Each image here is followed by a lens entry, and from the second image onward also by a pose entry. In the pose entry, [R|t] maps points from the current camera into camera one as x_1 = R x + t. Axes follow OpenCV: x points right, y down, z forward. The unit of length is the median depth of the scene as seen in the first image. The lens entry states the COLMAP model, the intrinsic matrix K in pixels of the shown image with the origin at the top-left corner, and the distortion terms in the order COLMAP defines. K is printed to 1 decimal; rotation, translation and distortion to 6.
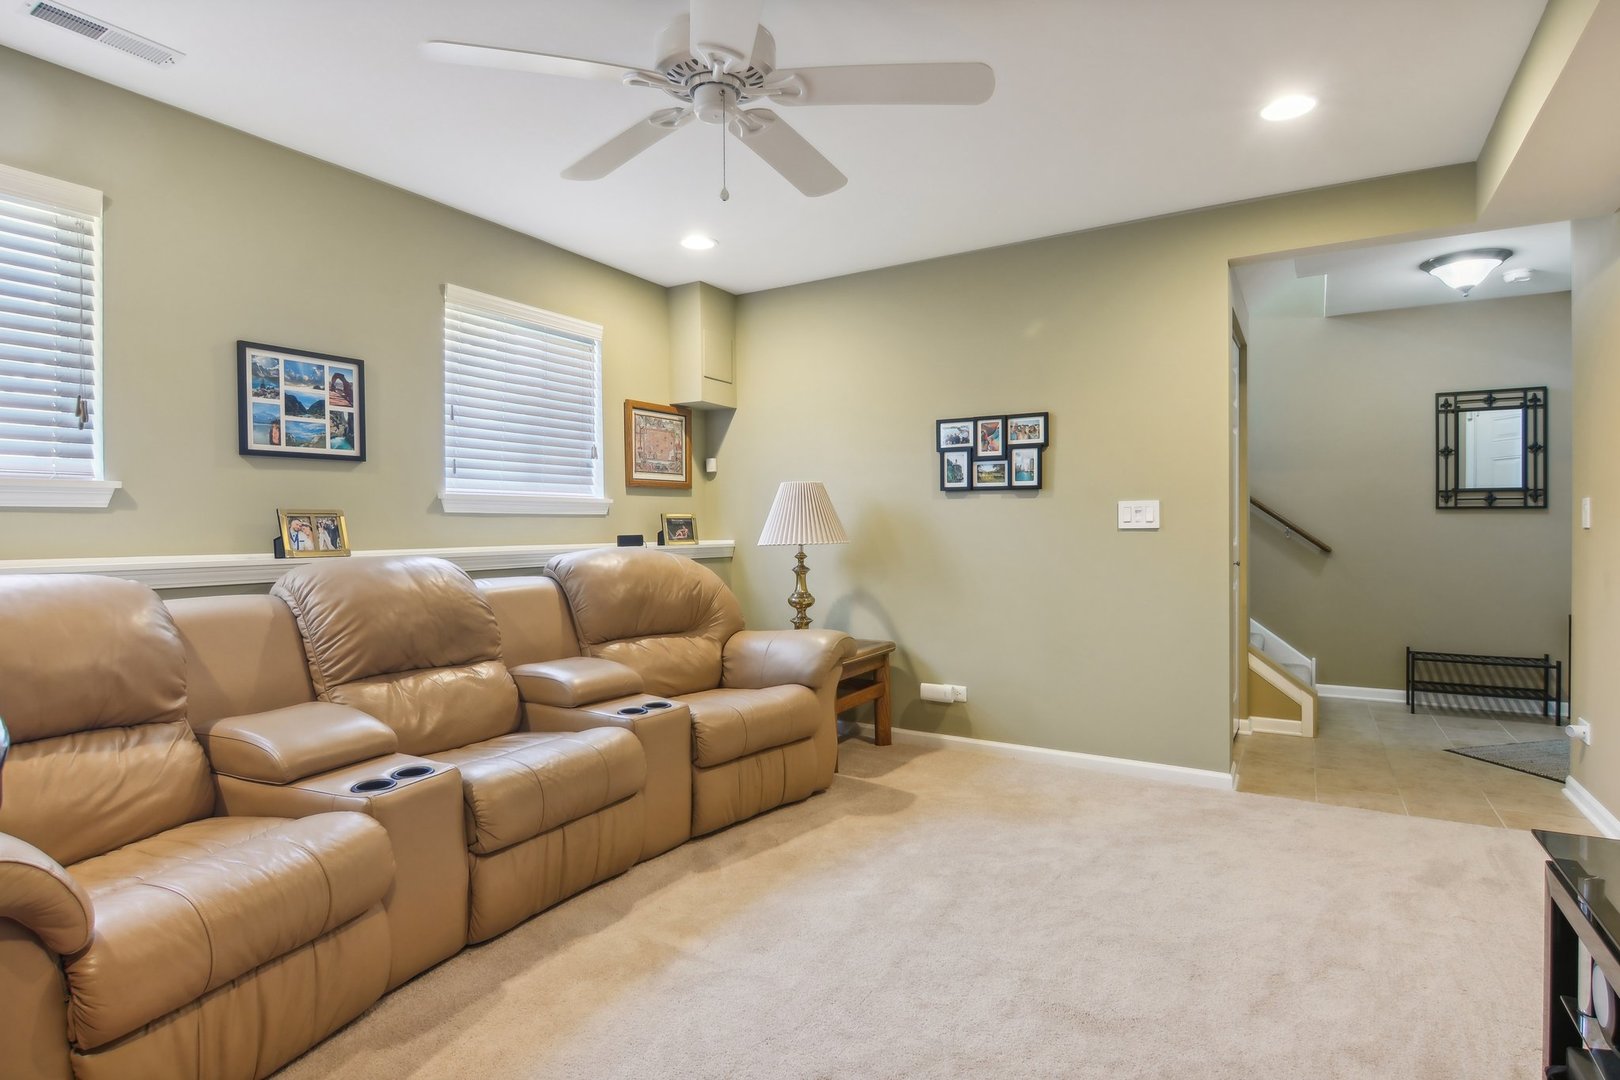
lens RADIAL K [[867.1, 0, 800.6], [0, 867.1, 526.5], [0, 0, 1]] dist [-0.006554, 0.000216]
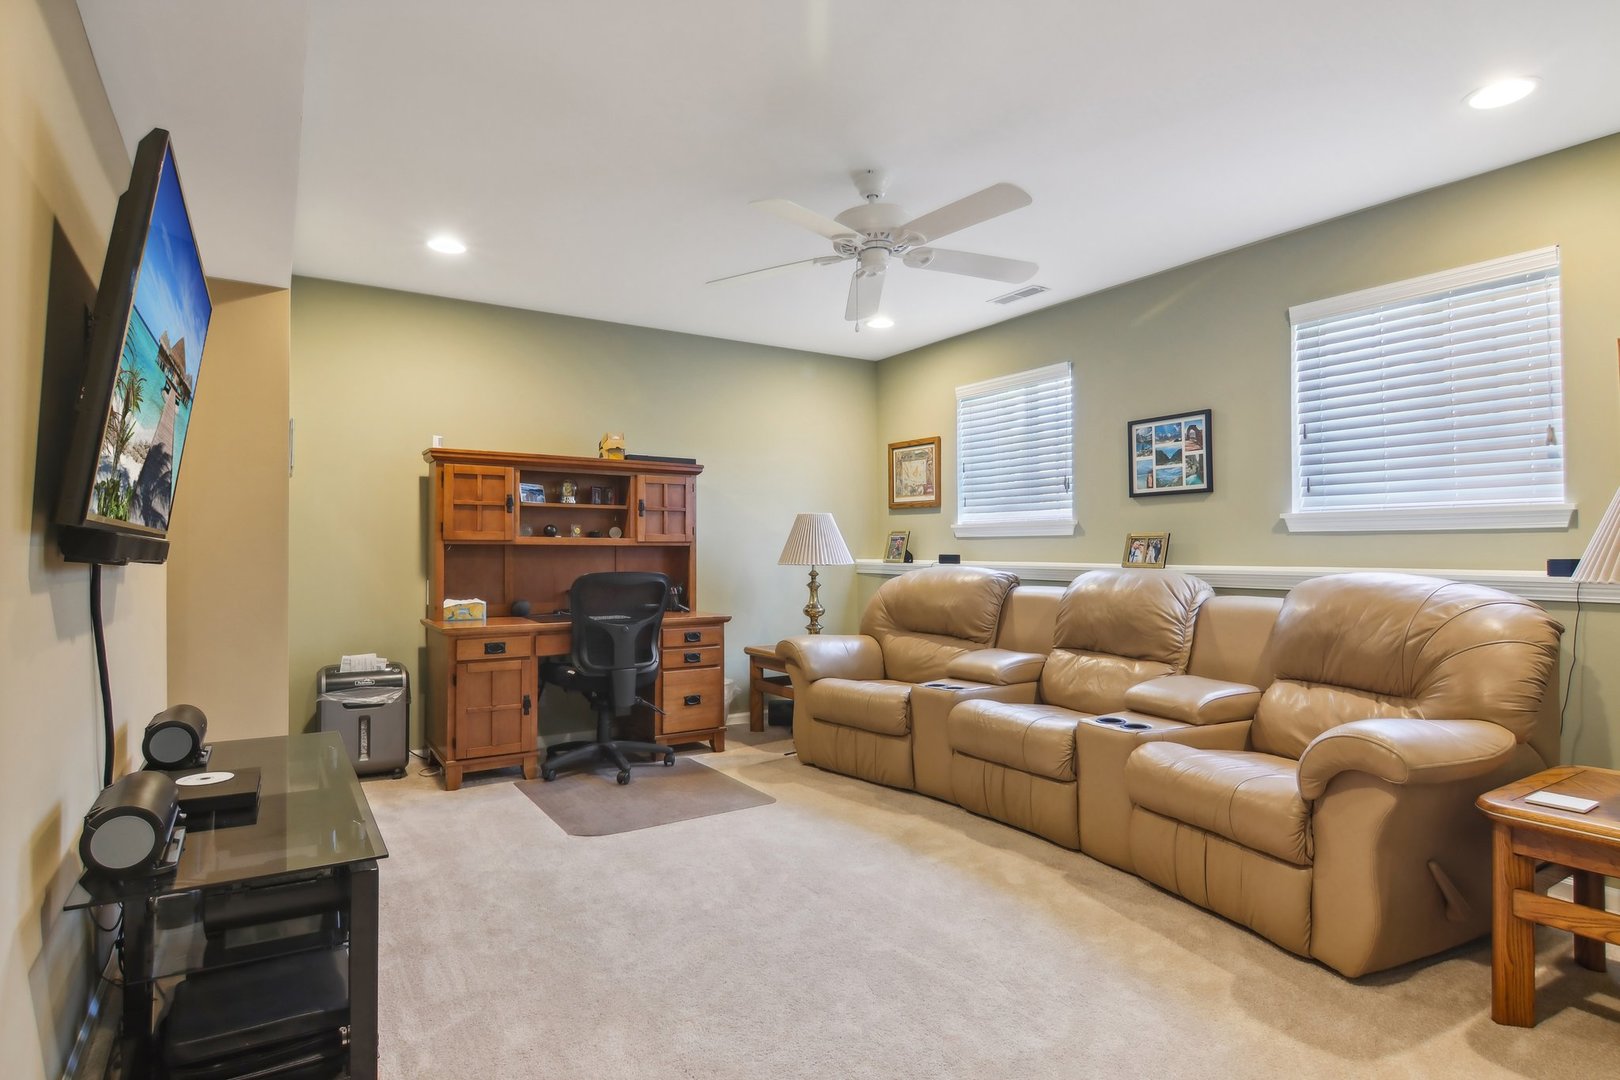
lens RADIAL K [[867.1, 0, 801.7], [0, 867.1, 547.7], [0, 0, 1]] dist [-0.006554, 0.000216]
pose [[-0.469549, 0.014994, -0.882779, 0.881394], [0.012788, 0.999866, 0.010181, -0.017104], [0.882814, -0.006509, -0.469678, 1.109853]]
